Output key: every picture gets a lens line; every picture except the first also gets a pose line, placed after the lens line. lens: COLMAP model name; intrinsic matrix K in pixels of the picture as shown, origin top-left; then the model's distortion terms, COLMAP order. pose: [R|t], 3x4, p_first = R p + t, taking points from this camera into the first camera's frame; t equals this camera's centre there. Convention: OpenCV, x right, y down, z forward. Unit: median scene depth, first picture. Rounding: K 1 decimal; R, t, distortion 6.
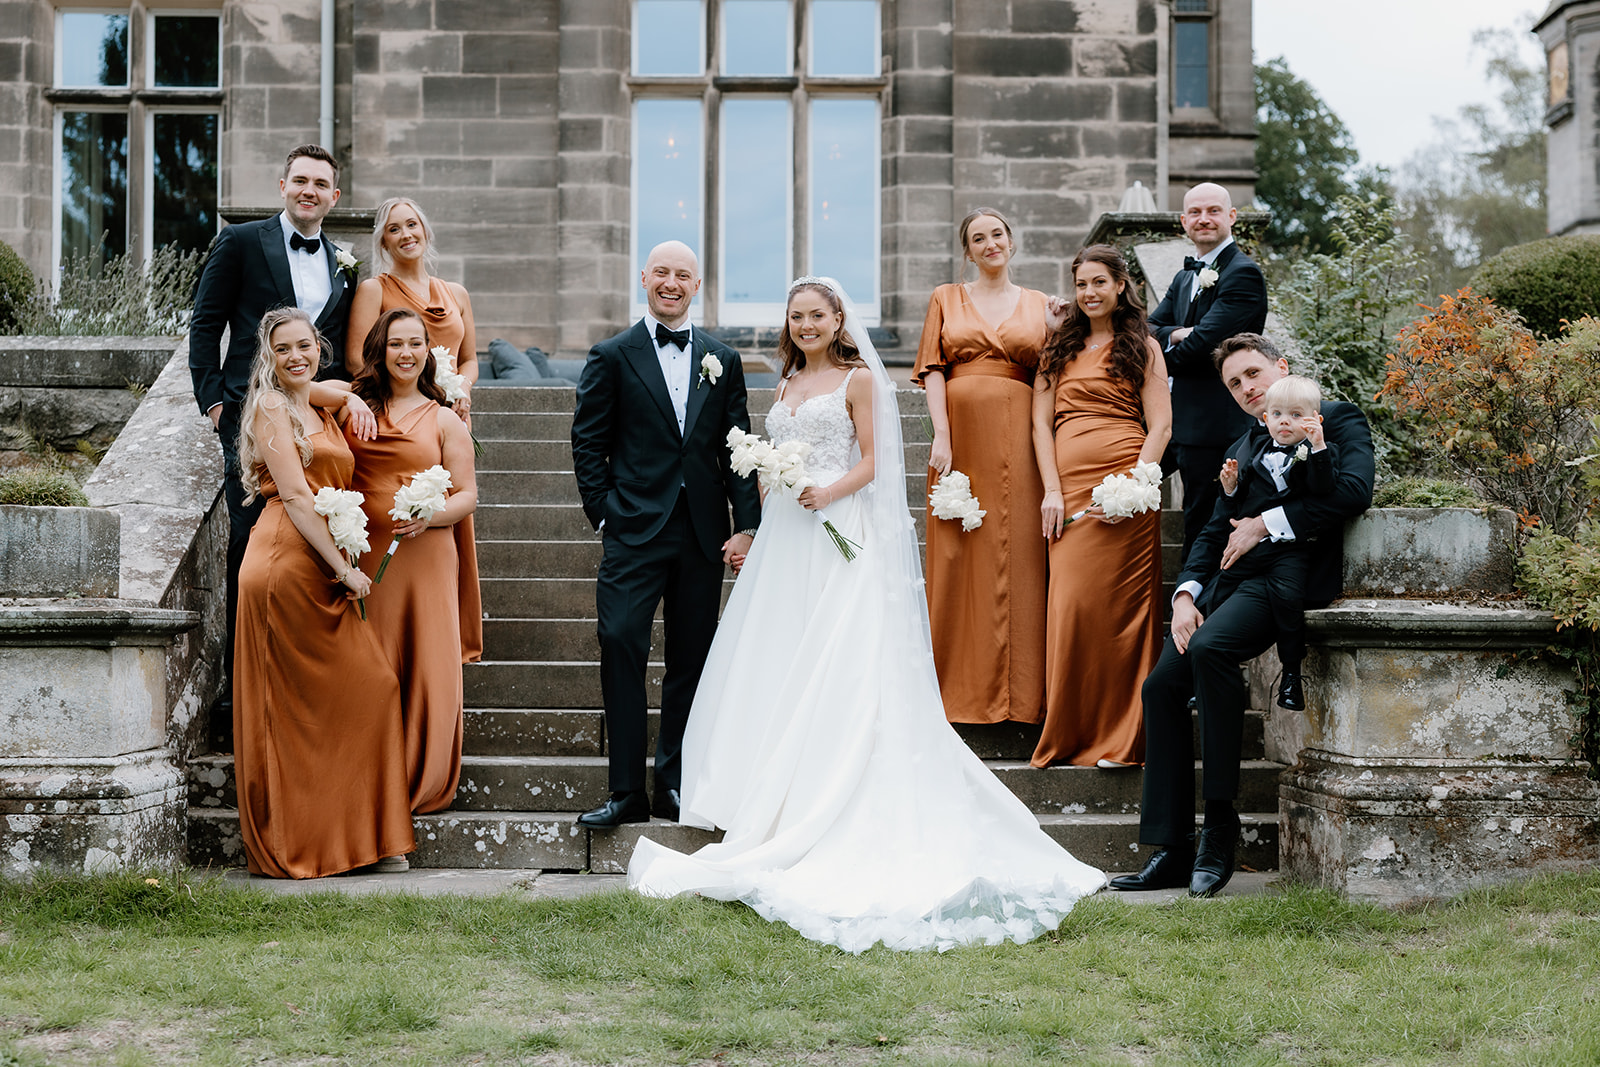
lens RADIAL K [[2290.4, 0, 800.2], [0, 2290.4, 533.8], [0, 0, 1]] dist [-0.007417, 0.000000]
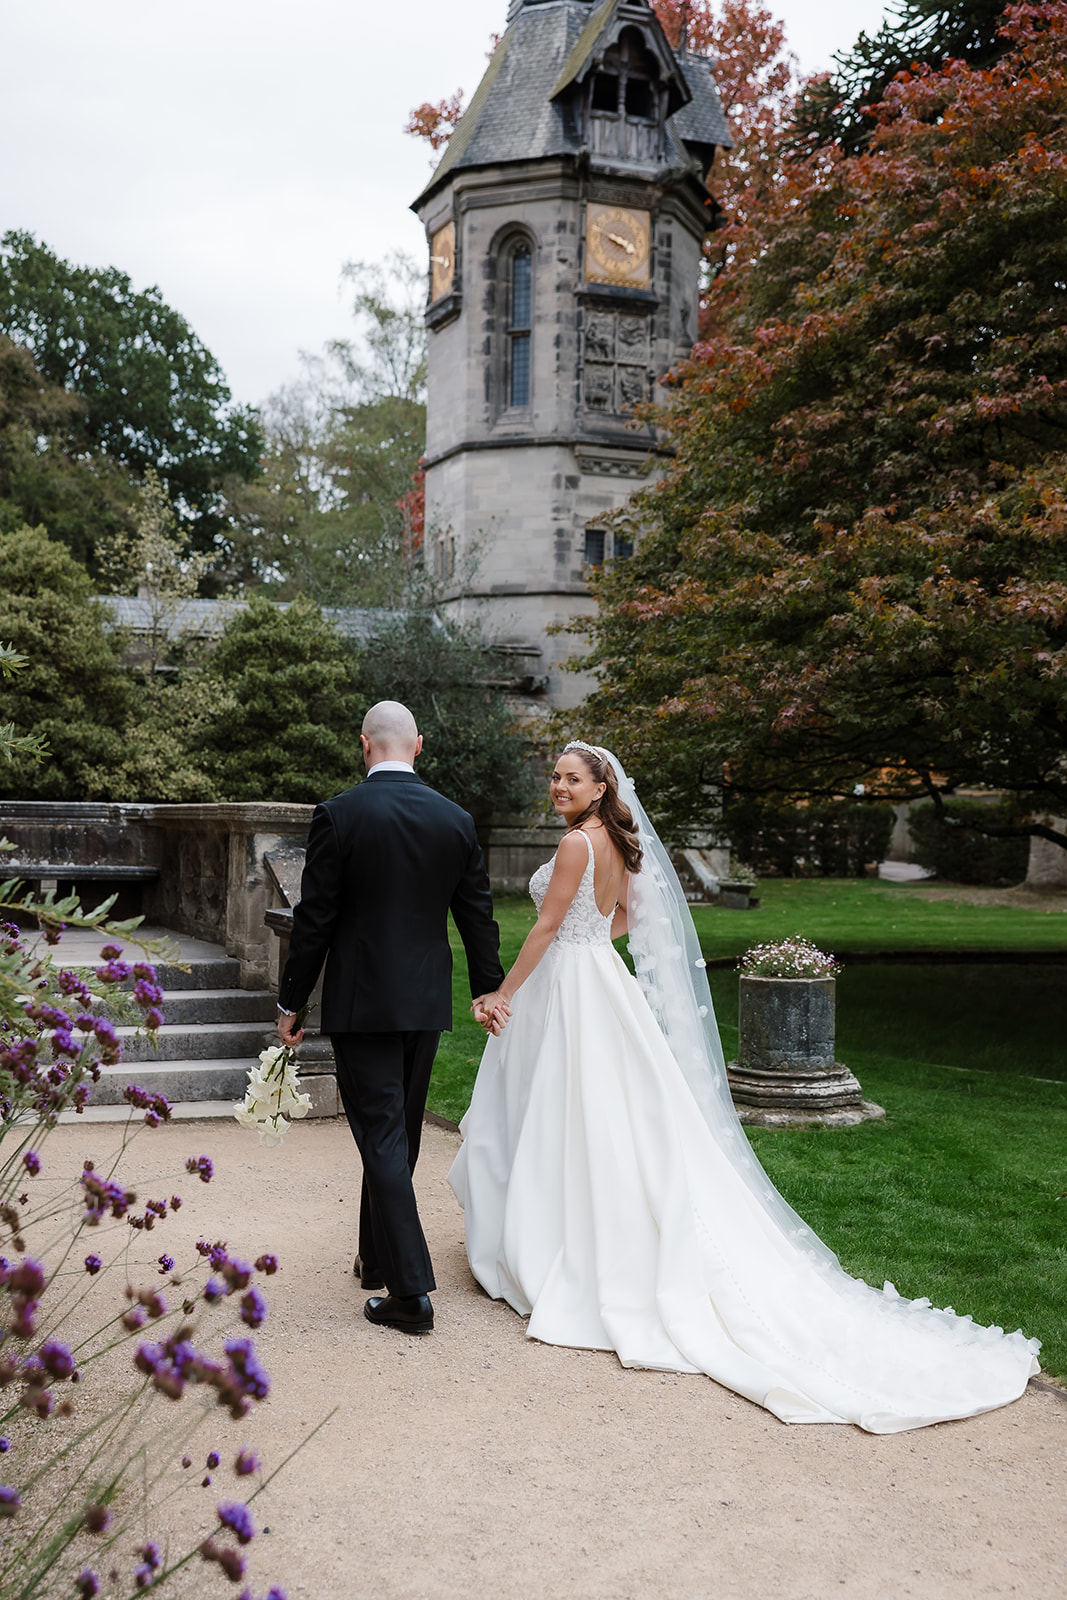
lens RADIAL K [[1914.6, 0, 533.5], [0, 1914.6, 798.3], [0, 0, 1]] dist [0.011633, 0.000000]
pose [[0.924013, 0.016004, 0.382026, 0.057353], [-0.029607, 0.999119, 0.029754, -0.018087], [-0.381214, -0.038804, 0.923672, 0.192590]]
